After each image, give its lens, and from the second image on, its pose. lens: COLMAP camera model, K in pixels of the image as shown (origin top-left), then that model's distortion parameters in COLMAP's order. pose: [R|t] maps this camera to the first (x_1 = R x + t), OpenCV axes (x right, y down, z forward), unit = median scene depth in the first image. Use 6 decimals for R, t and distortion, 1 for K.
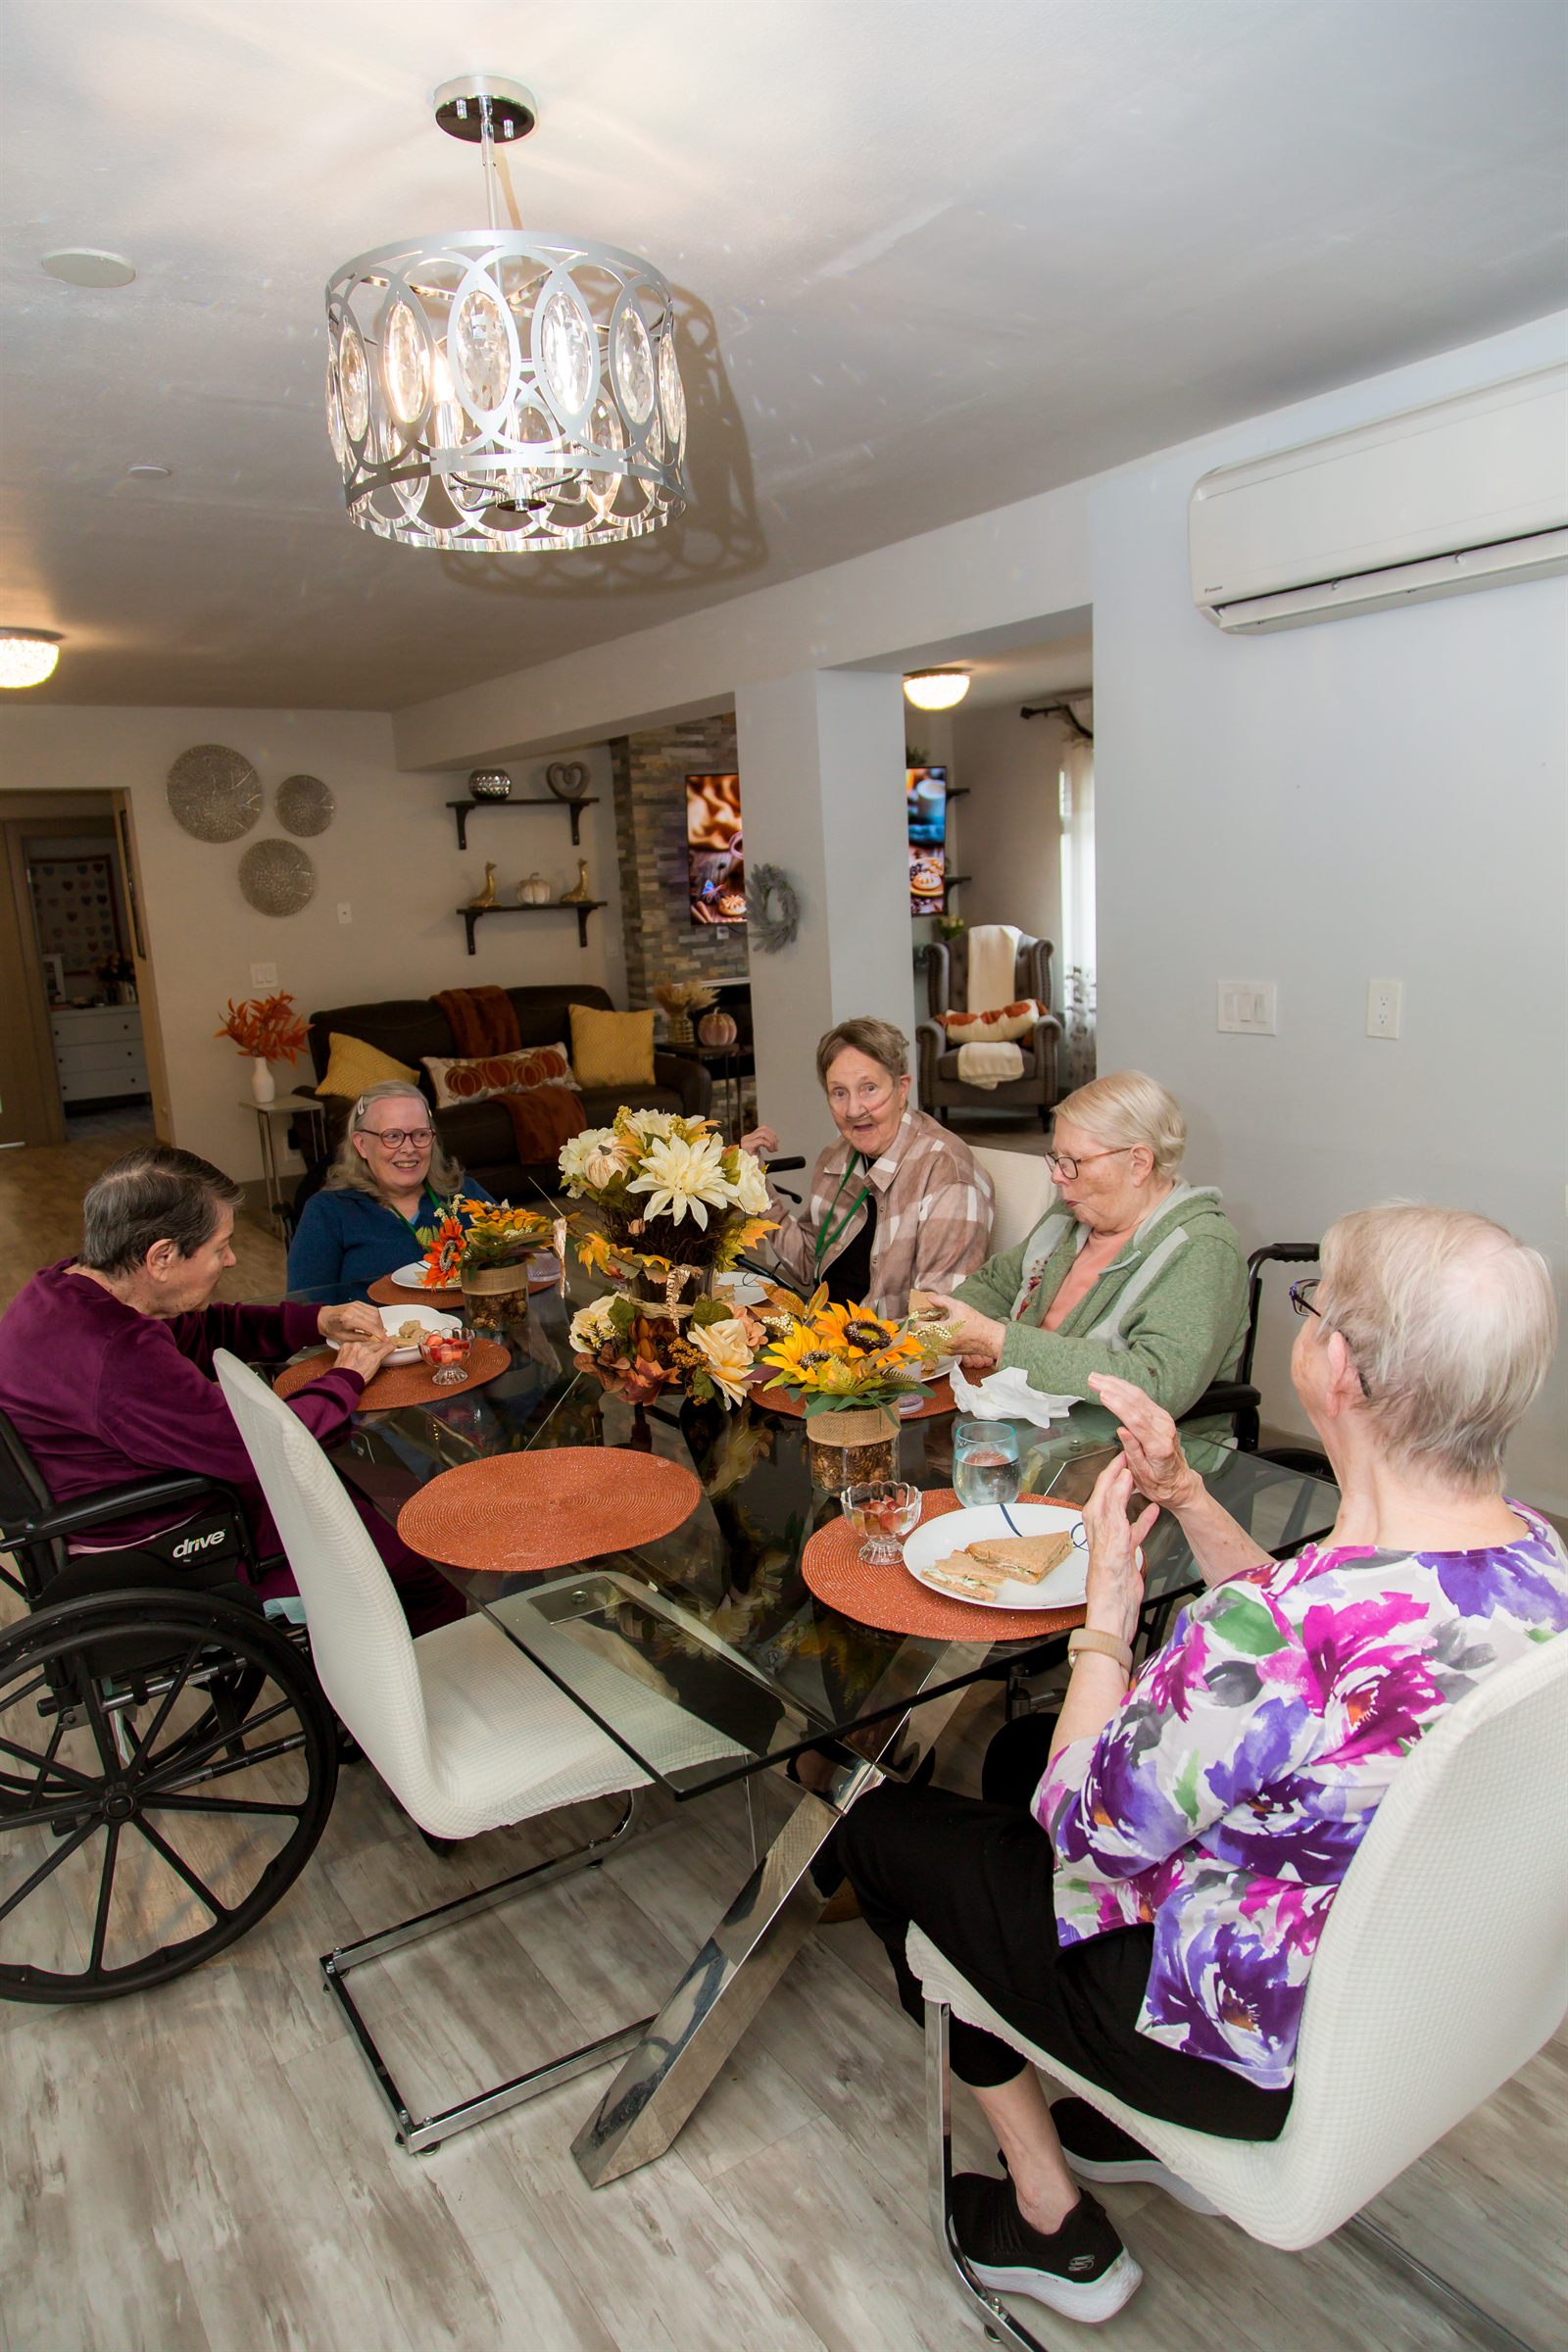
lens RADIAL K [[1511.1, 0, 784.0], [0, 1511.1, 1176.0], [0, 0, 1]] dist [-0.003348, 0.001365]
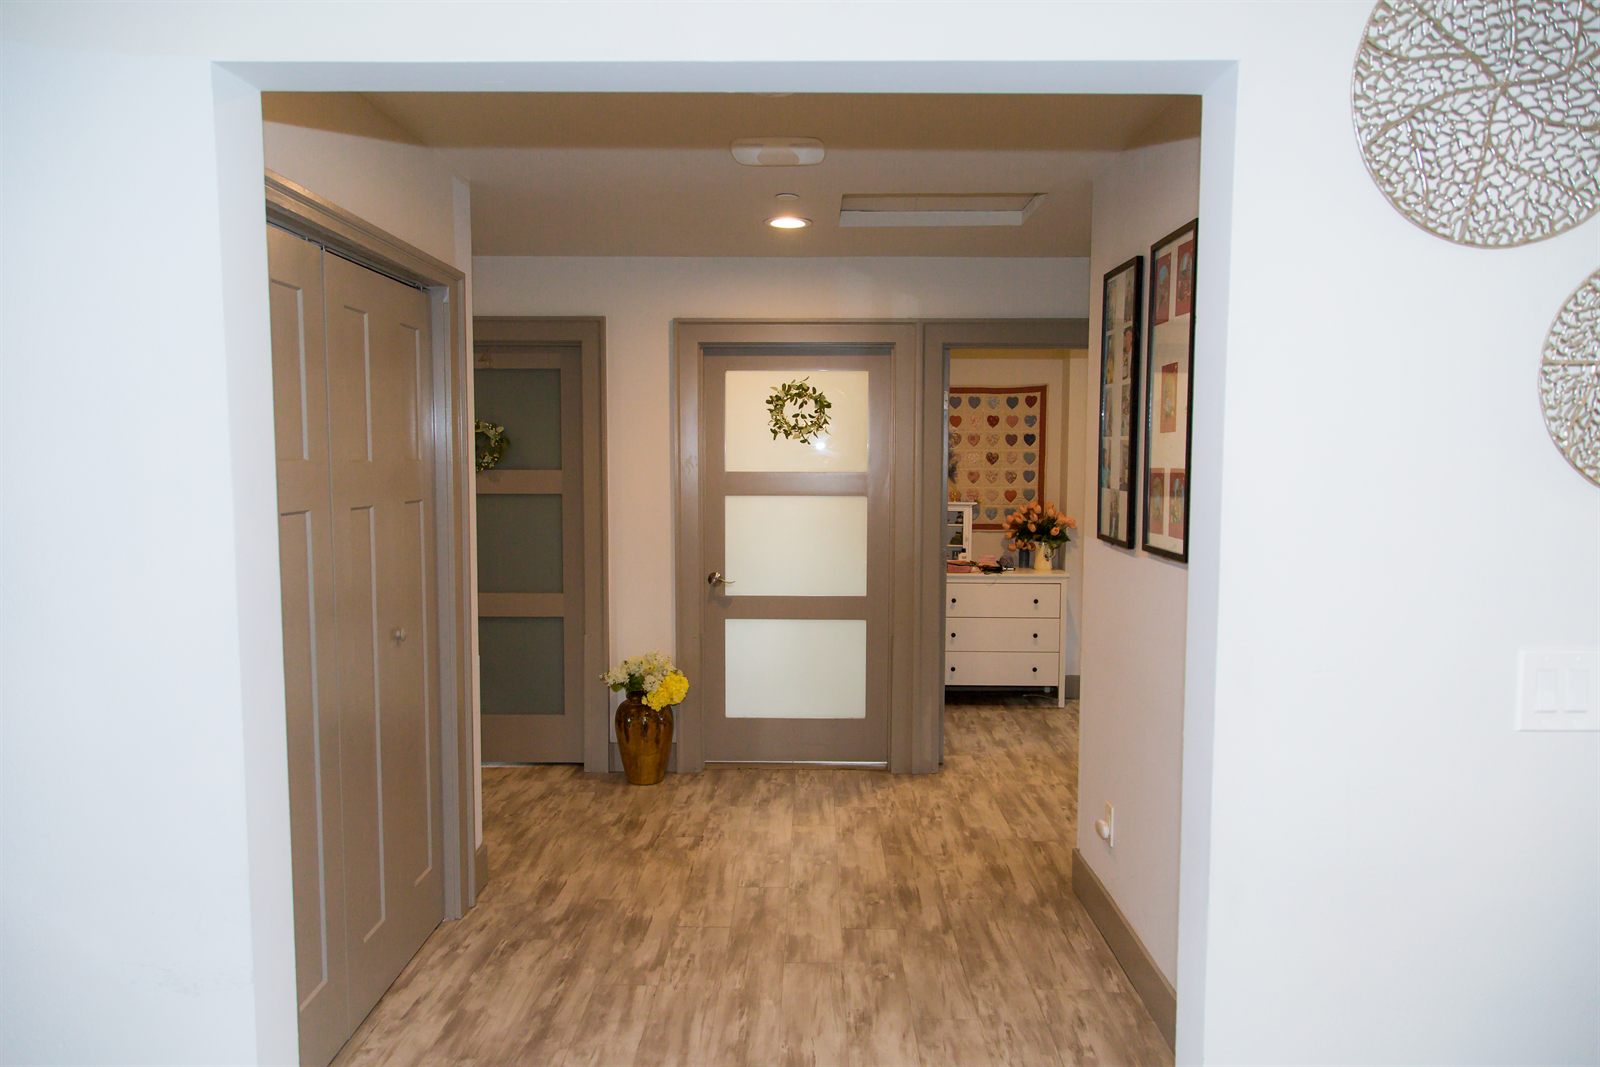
lens RADIAL K [[1028.0, 0, 800.0], [0, 1028.0, 533.5], [0, 0, 1]] dist [-0.003348, 0.001365]
pose [[0.813111, 0.099760, -0.573497, -0.306464], [-0.157670, 0.986121, -0.052010, -0.113406], [0.560349, 0.132713, 0.817555, 0.647414]]
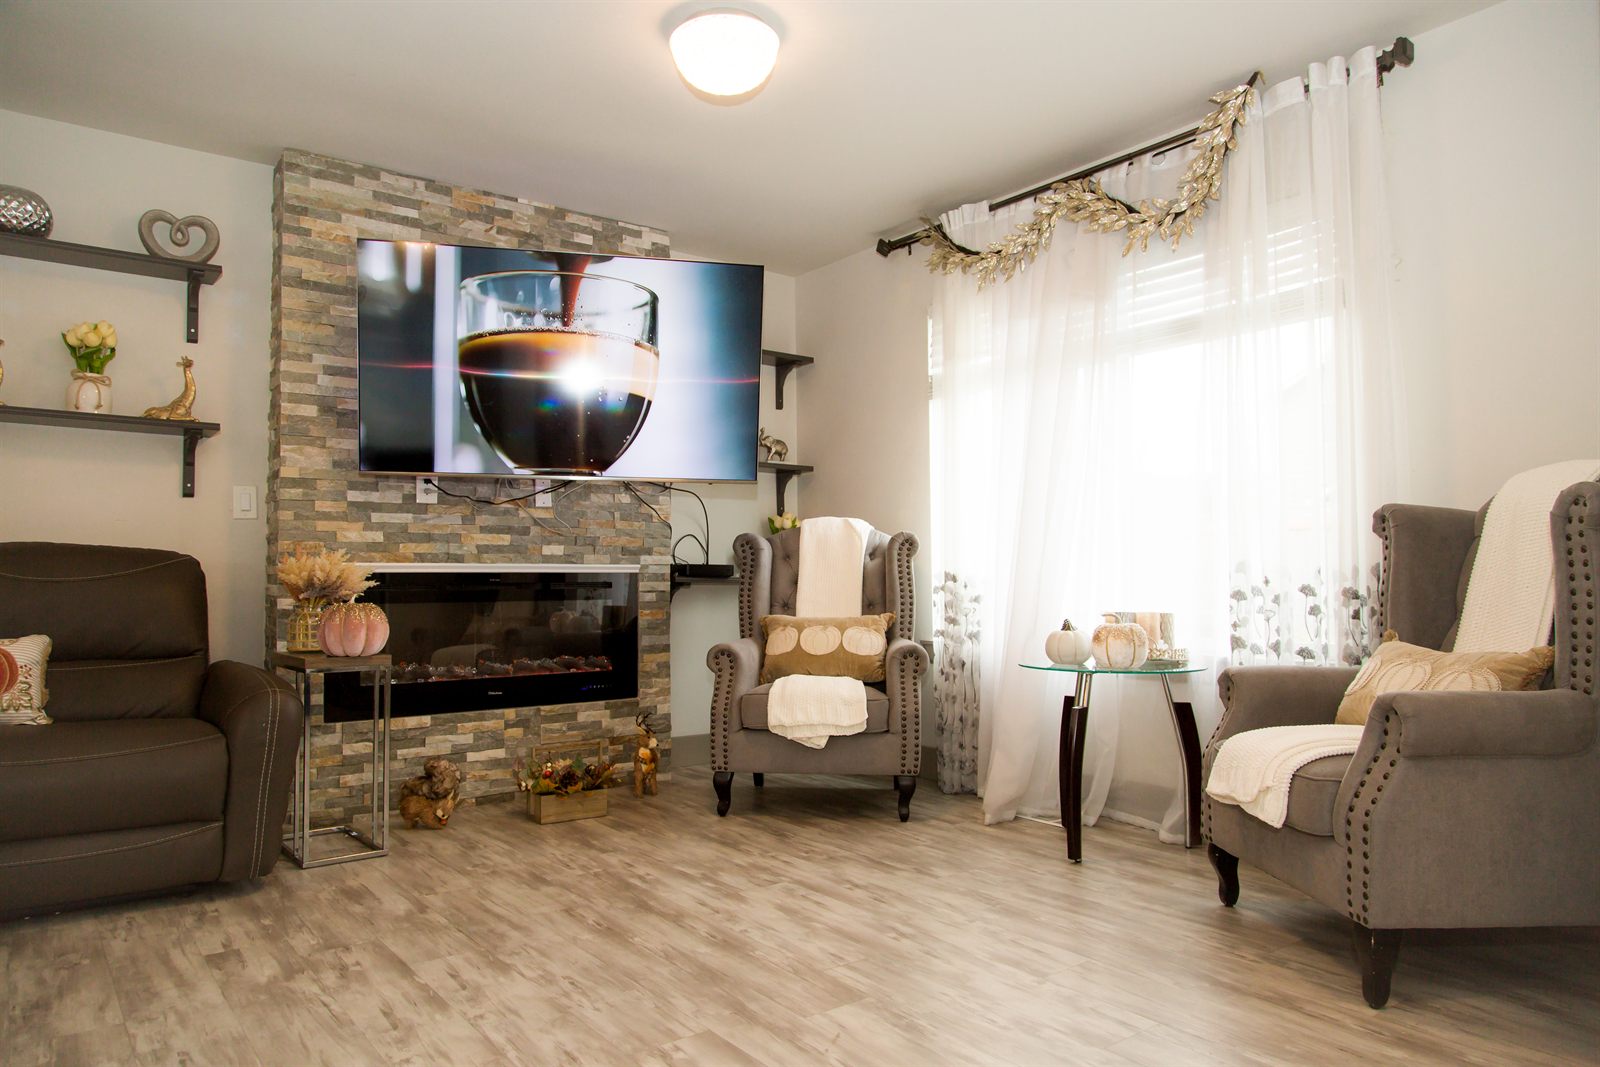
lens RADIAL K [[1053.0, 0, 800.0], [0, 1053.0, 533.5], [0, 0, 1]] dist [0.004561, 0.004079]
pose [[0.997053, 0.049493, 0.058612, 0.097575], [-0.033721, 0.969029, -0.244633, -0.035501], [-0.068905, 0.241936, 0.967843, 0.542814]]
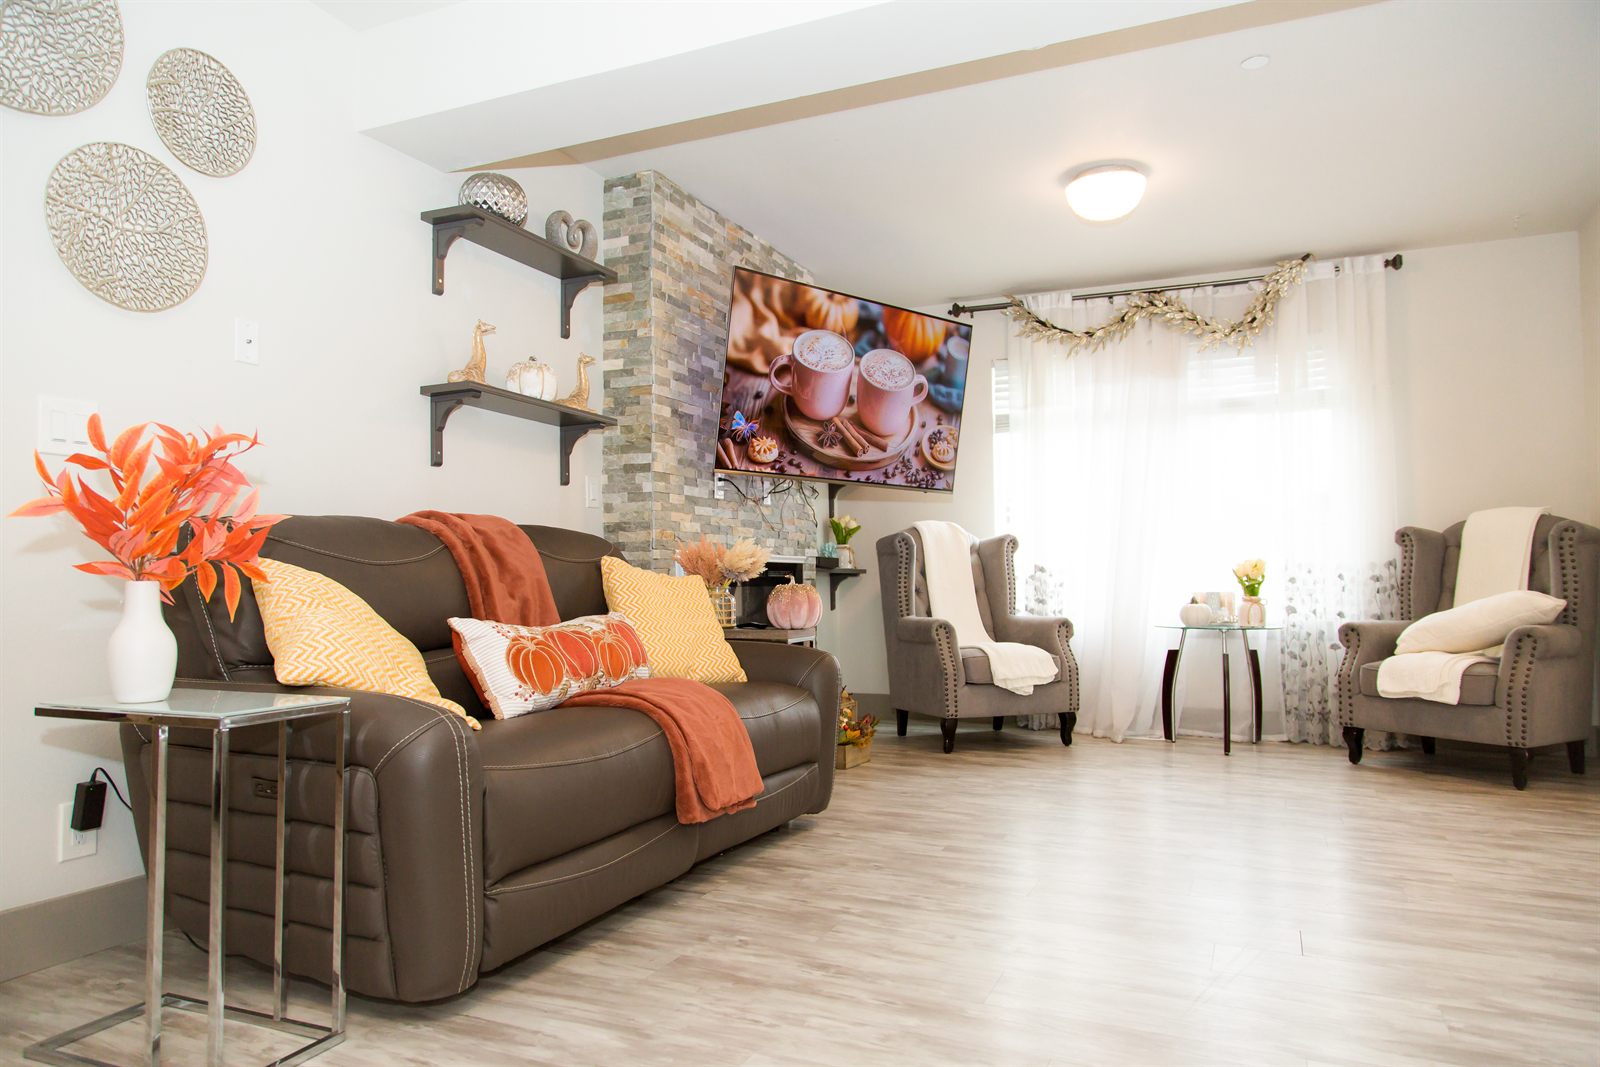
lens RADIAL K [[1042.7, 0, 800.0], [0, 1042.7, 533.5], [0, 0, 1]] dist [0.002315, 0.016606]
pose [[0.848666, 0.073853, 0.523747, -0.278191], [0.062306, 0.969352, -0.237646, -0.013645], [-0.525246, 0.234315, 0.818054, 0.558436]]
